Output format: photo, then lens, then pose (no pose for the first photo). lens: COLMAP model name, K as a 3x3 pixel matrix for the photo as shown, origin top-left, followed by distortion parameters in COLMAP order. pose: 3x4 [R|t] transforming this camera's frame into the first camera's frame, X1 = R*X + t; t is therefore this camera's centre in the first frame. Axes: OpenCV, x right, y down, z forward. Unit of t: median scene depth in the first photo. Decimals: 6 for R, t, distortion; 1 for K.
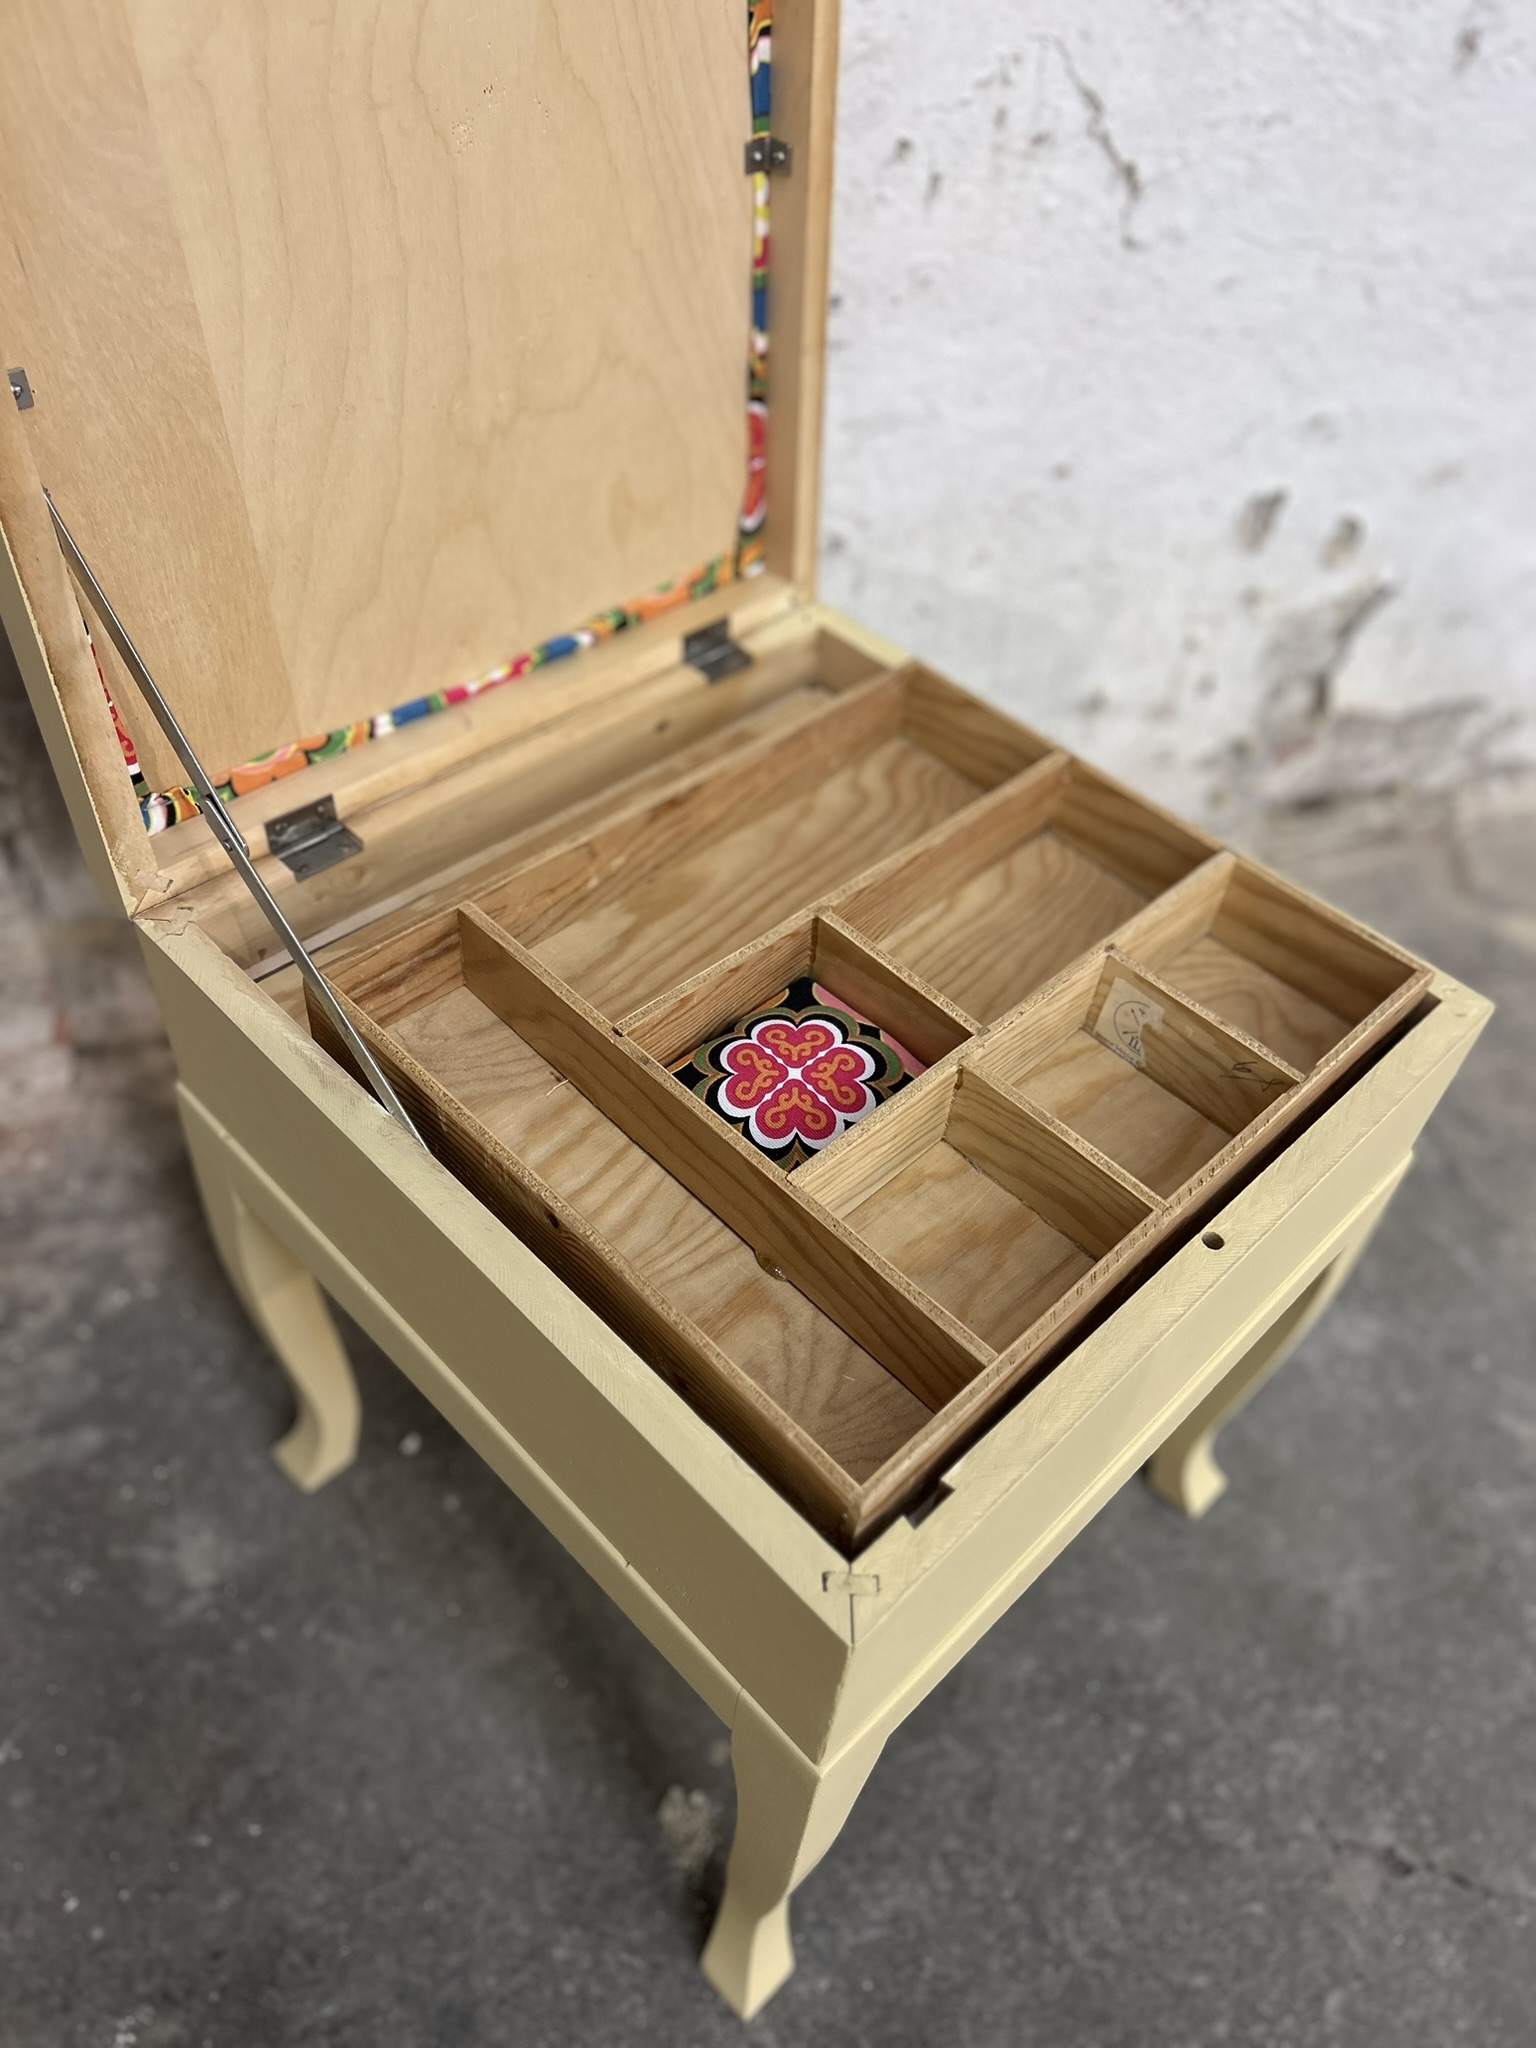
lens RADIAL K [[1550.1, 0, 769.9], [0, 1550.1, 1031.7], [0, 0, 1]] dist [0.035095, -0.047619]
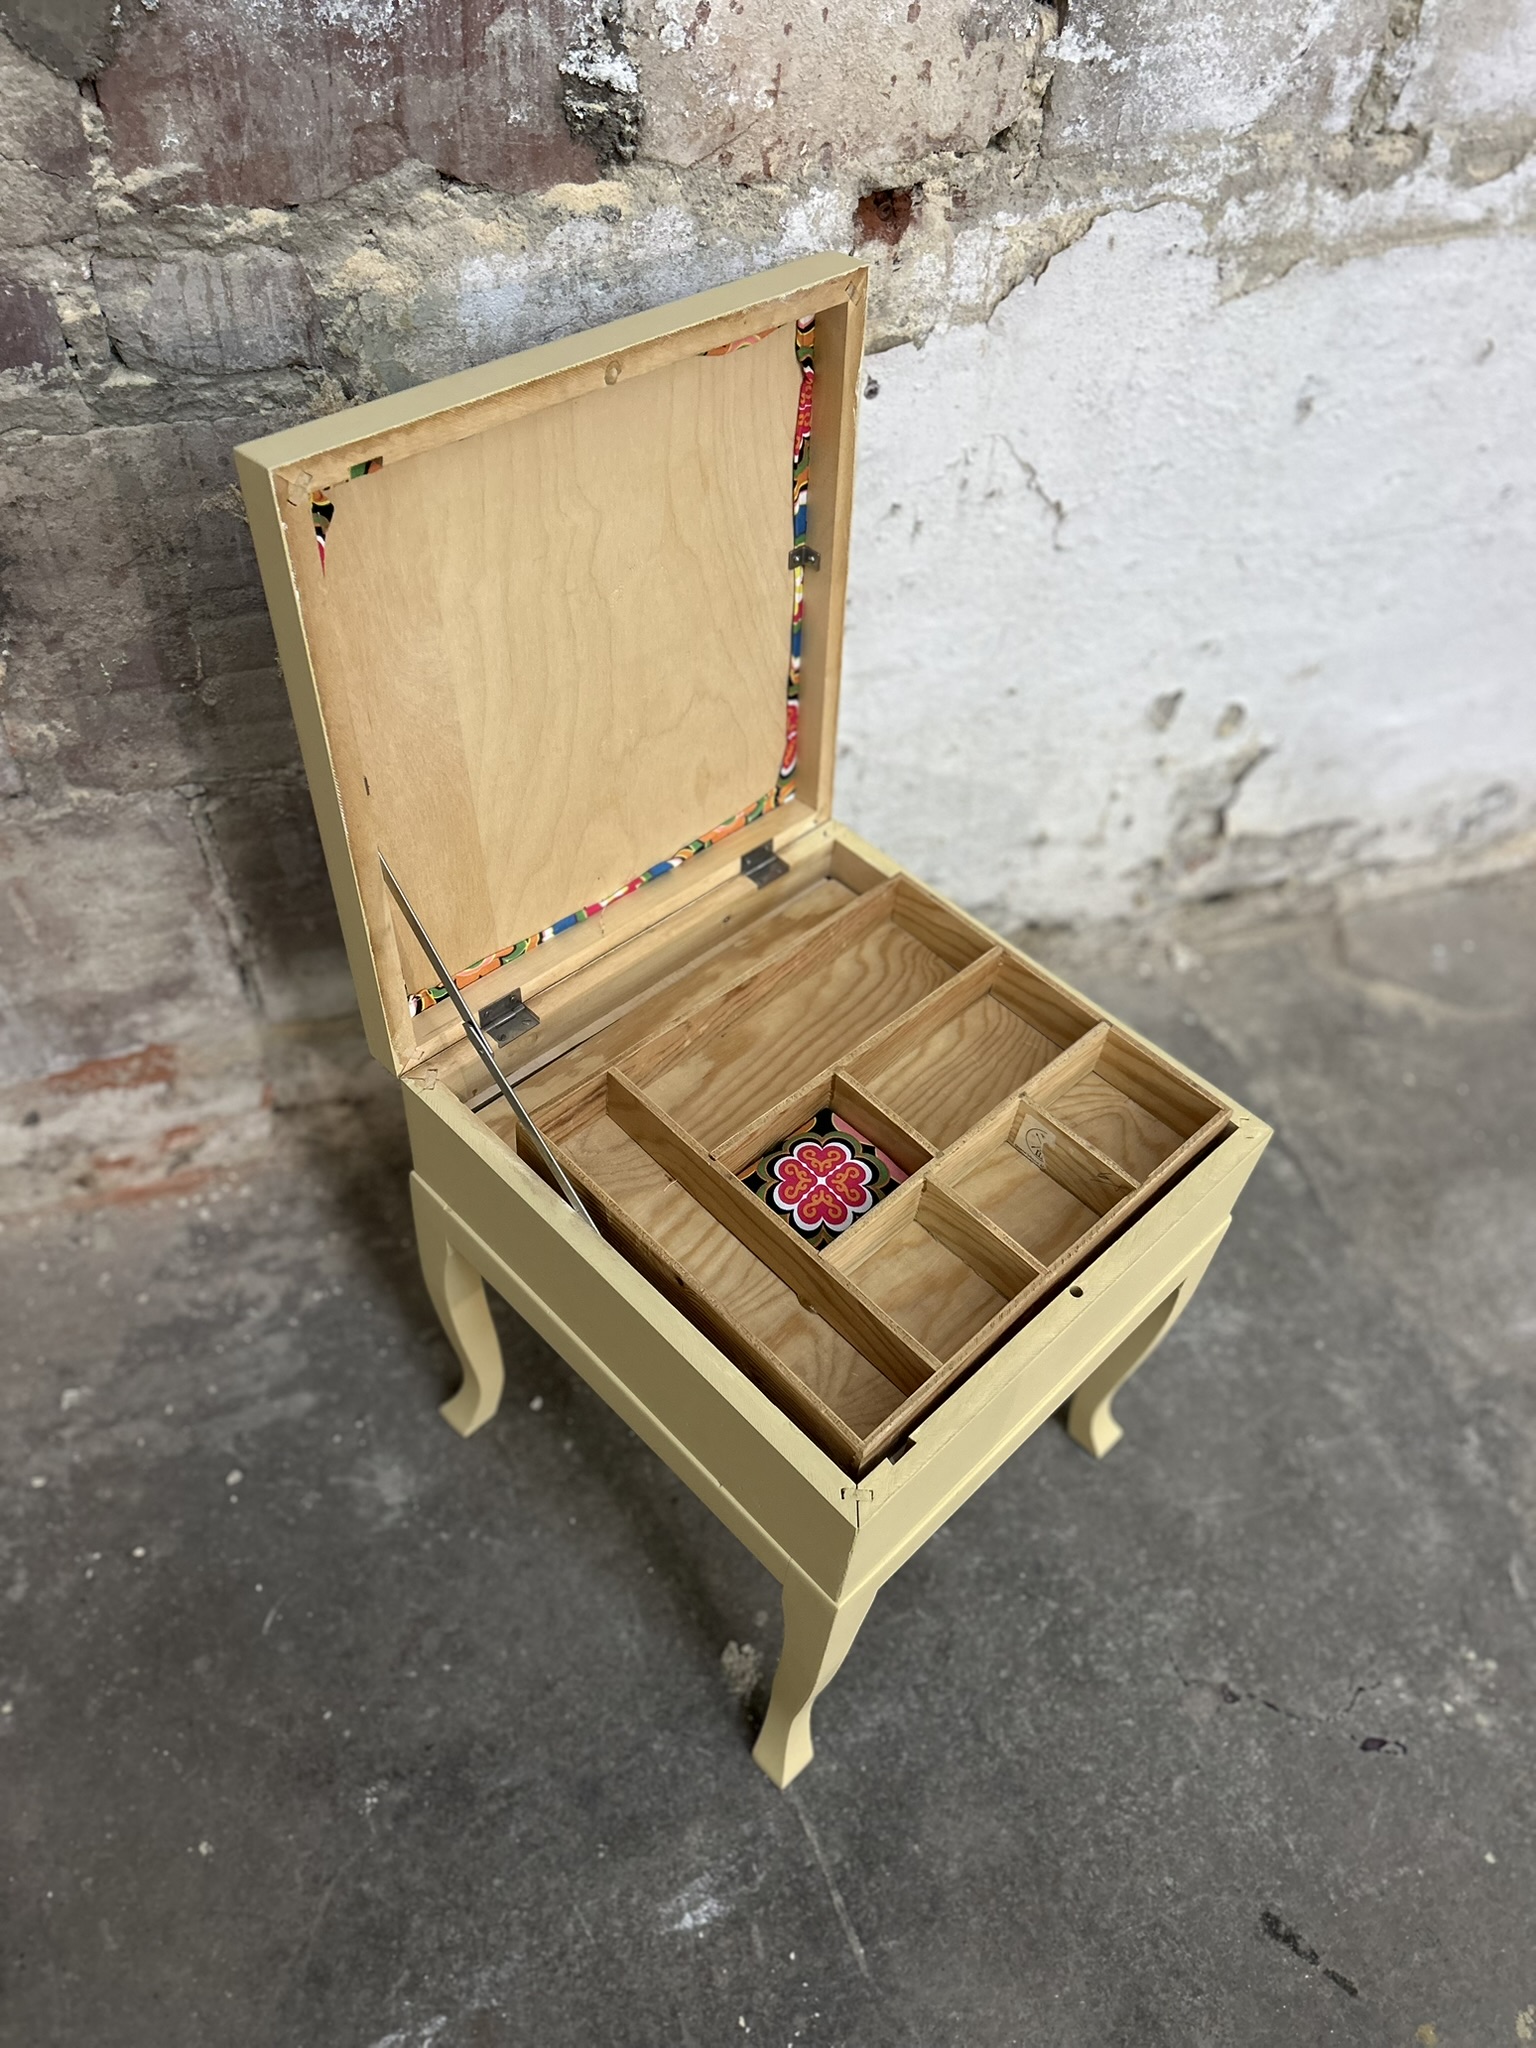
lens RADIAL K [[1550.1, 0, 775.8], [0, 1550.1, 1024.7], [0, 0, 1]] dist [0.035095, -0.047619]
pose [[0.999971, 0.003668, 0.006657, -0.030906], [-0.003880, 0.999476, 0.032136, -0.135061], [-0.006536, -0.032161, 0.999461, -0.429076]]
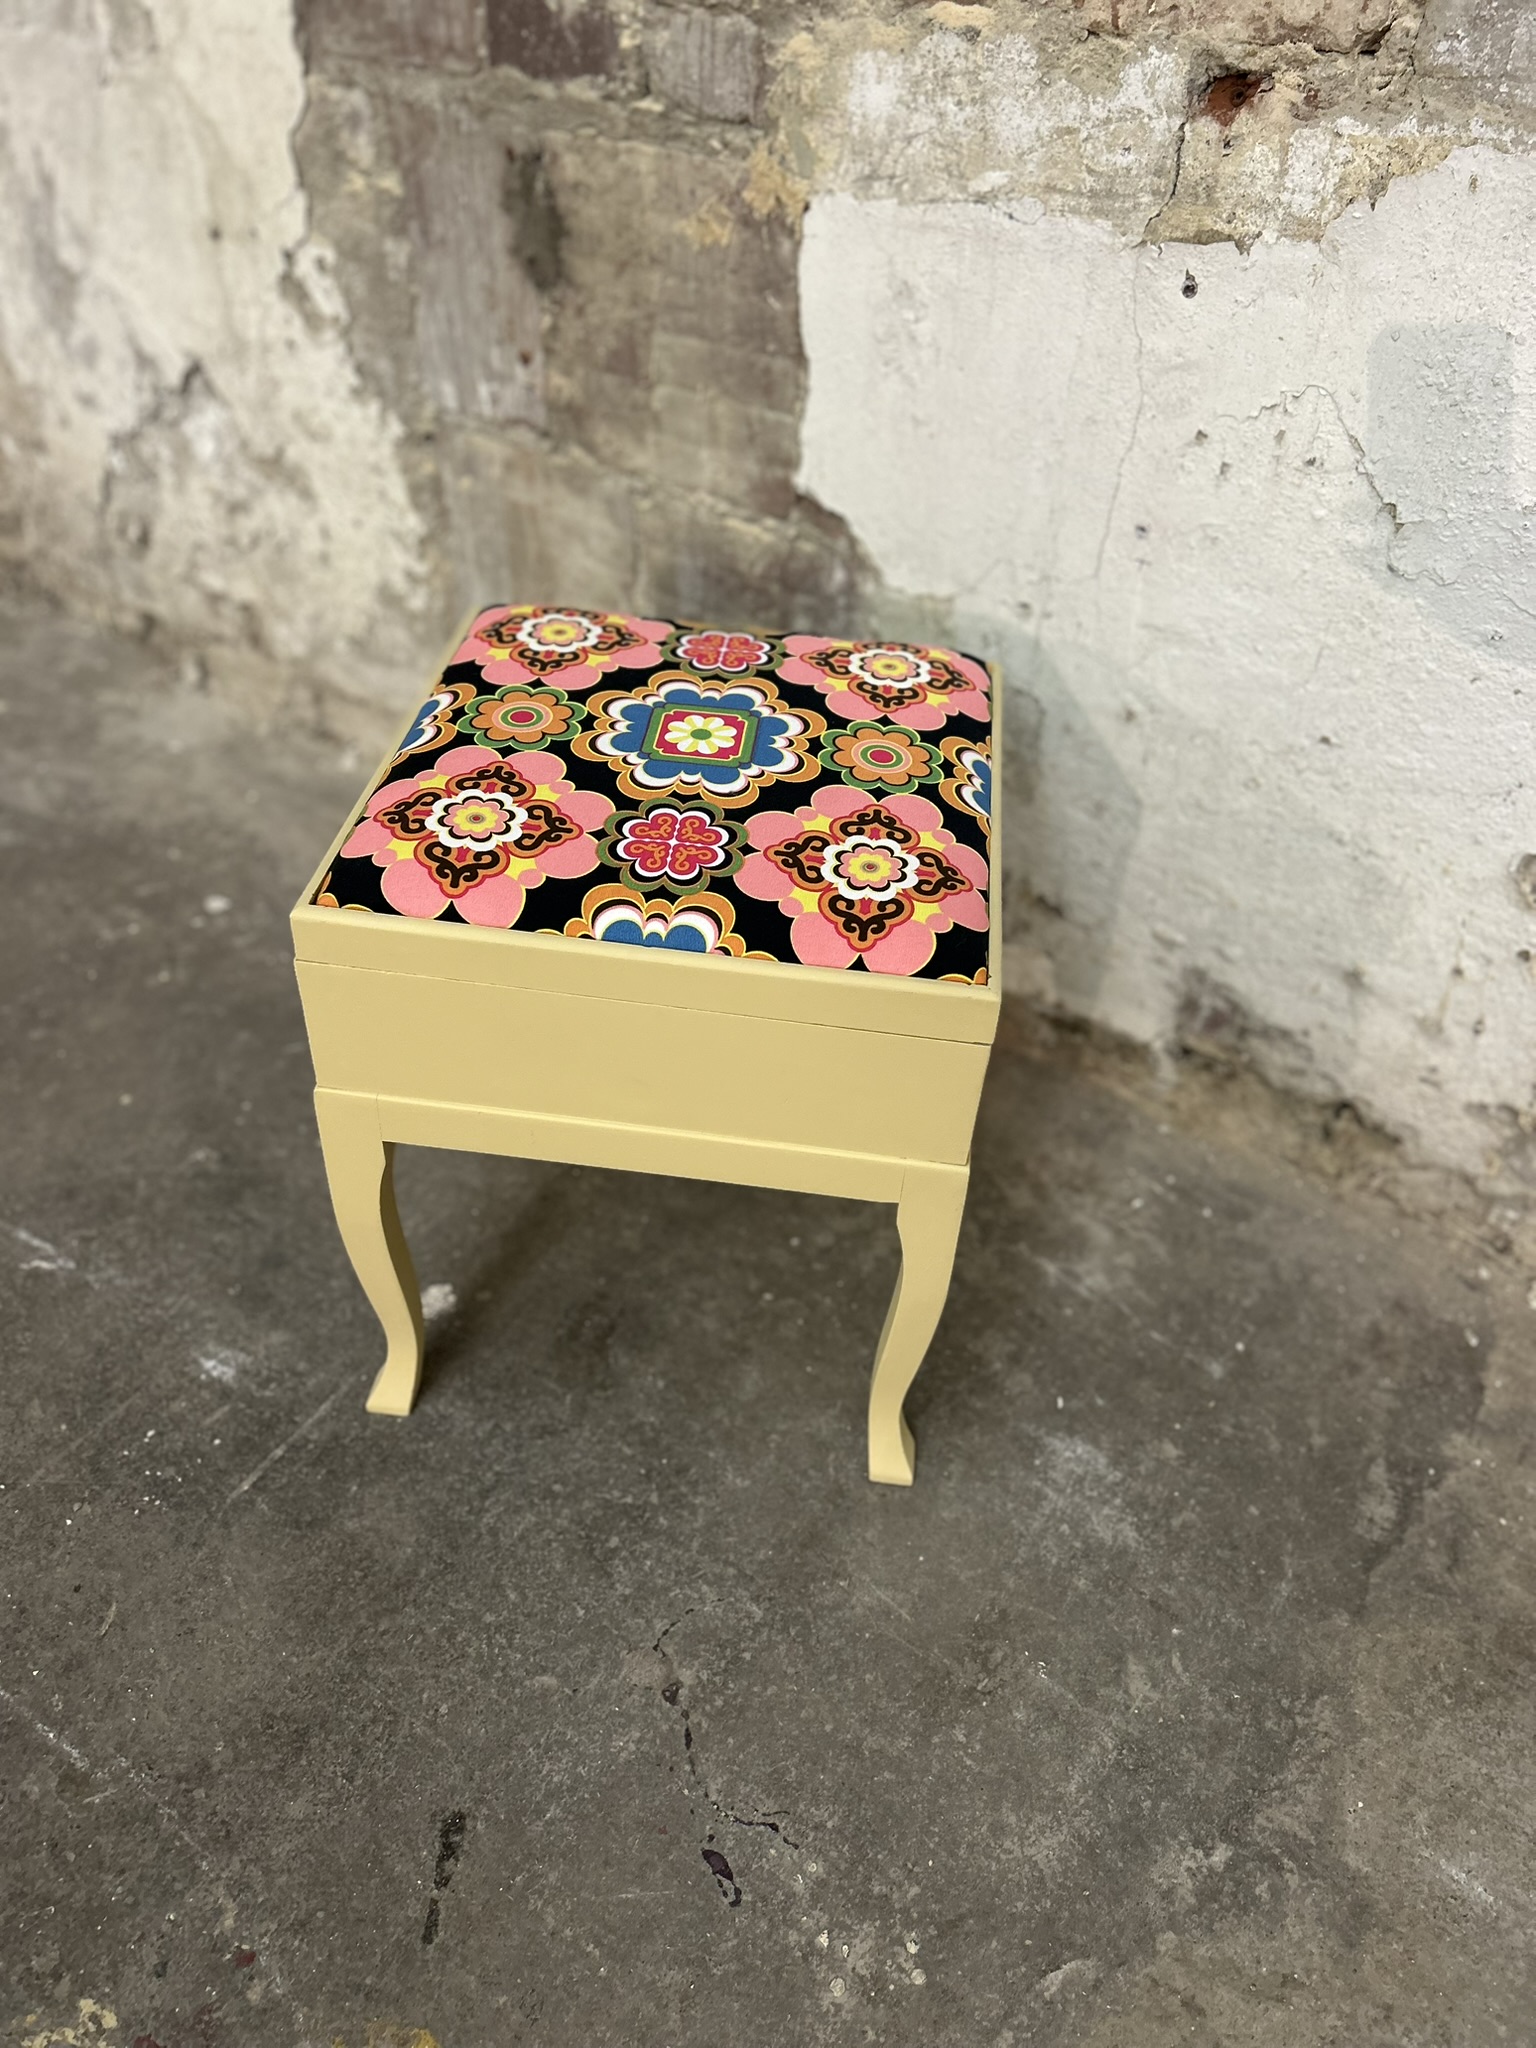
lens RADIAL K [[1550.1, 0, 753.5], [0, 1550.1, 1041.1], [0, 0, 1]] dist [0.035095, -0.047619]
pose [[0.563101, 0.492207, -0.663814, 1.009531], [-0.597025, 0.797702, 0.085038, -0.021232], [0.571382, 0.348429, 0.743048, -0.060491]]
